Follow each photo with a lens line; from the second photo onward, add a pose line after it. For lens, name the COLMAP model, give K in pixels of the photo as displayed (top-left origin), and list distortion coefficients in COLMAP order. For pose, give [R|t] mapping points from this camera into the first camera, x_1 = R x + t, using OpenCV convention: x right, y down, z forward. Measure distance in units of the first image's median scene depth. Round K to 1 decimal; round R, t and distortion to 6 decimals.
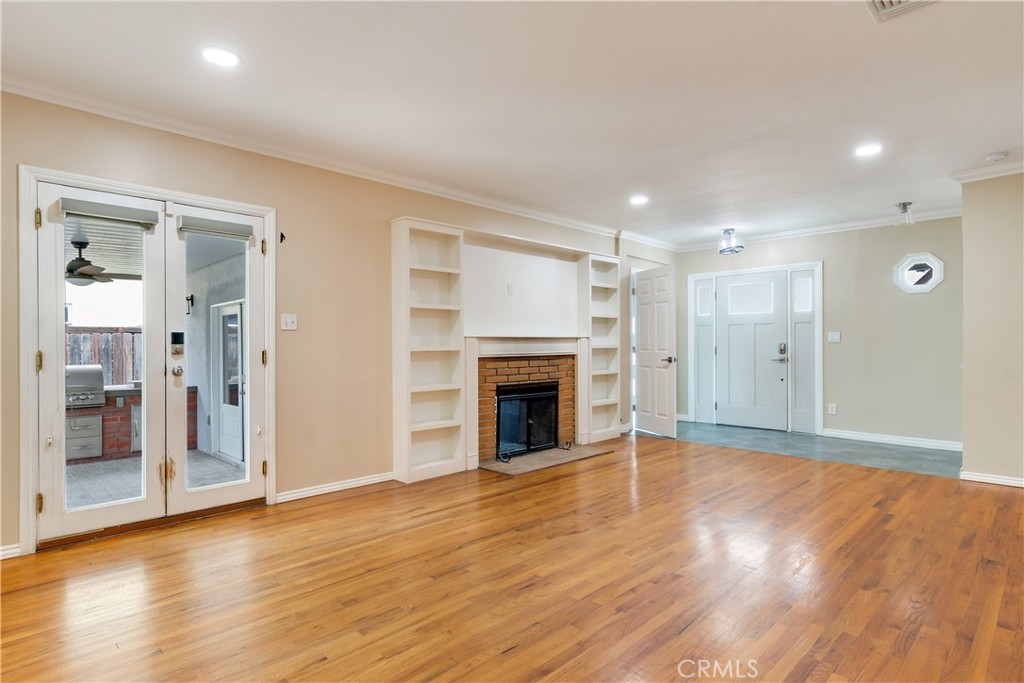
lens RADIAL K [[552.0, 0, 512.8], [0, 552.0, 343.0], [0, 0, 1]] dist [0.002009, -0.000193]
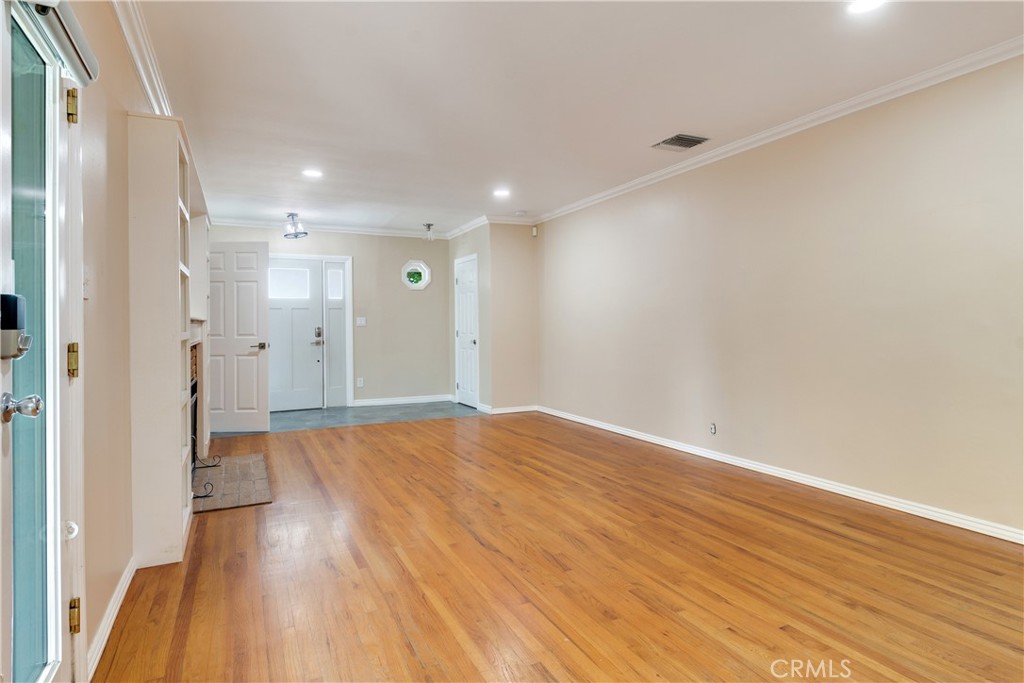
lens RADIAL K [[552.0, 0, 504.7], [0, 552.0, 322.1], [0, 0, 1]] dist [0.002009, -0.000193]
pose [[0.333440, 0.003403, 0.942765, -0.463426], [0.007033, 0.999957, -0.006096, -0.000730], [-0.942745, 0.008663, 0.333402, 0.331708]]
